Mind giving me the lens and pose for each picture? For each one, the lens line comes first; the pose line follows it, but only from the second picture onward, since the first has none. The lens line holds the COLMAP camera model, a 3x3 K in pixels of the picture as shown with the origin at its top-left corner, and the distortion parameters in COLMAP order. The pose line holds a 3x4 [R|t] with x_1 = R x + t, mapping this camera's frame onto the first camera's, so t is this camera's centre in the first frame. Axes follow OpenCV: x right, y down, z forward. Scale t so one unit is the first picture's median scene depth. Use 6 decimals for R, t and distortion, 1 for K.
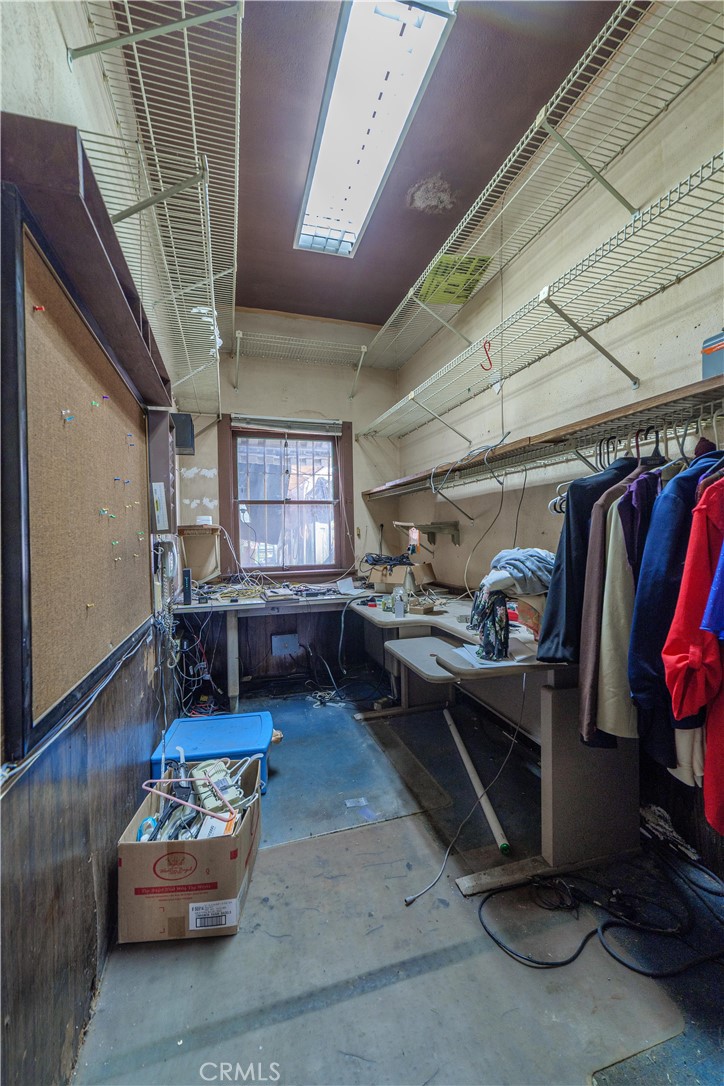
lens RADIAL K [[415.6, 0, 356.4], [0, 415.6, 540.8], [0, 0, 1]] dist [0.002343, 0.001146]
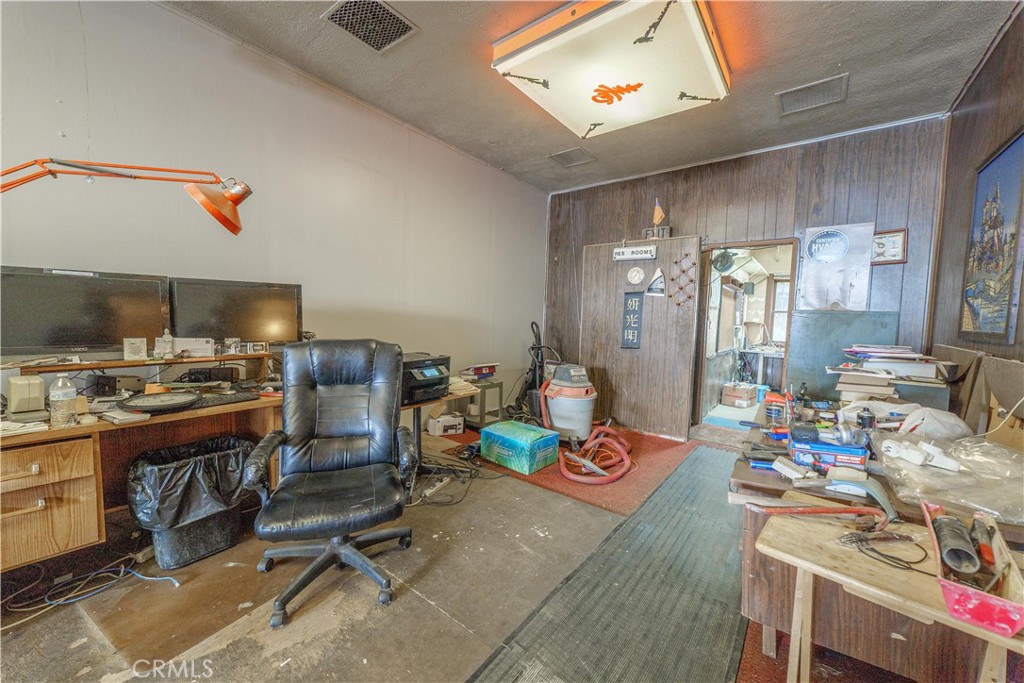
lens RADIAL K [[391.8, 0, 517.7], [0, 391.8, 344.1], [0, 0, 1]] dist [0.002343, 0.001146]
pose [[0.582513, 0.089155, -0.807917, 0.684757], [-0.056723, 0.996002, 0.069013, 0.012691], [0.810840, 0.005626, 0.585241, -1.467111]]
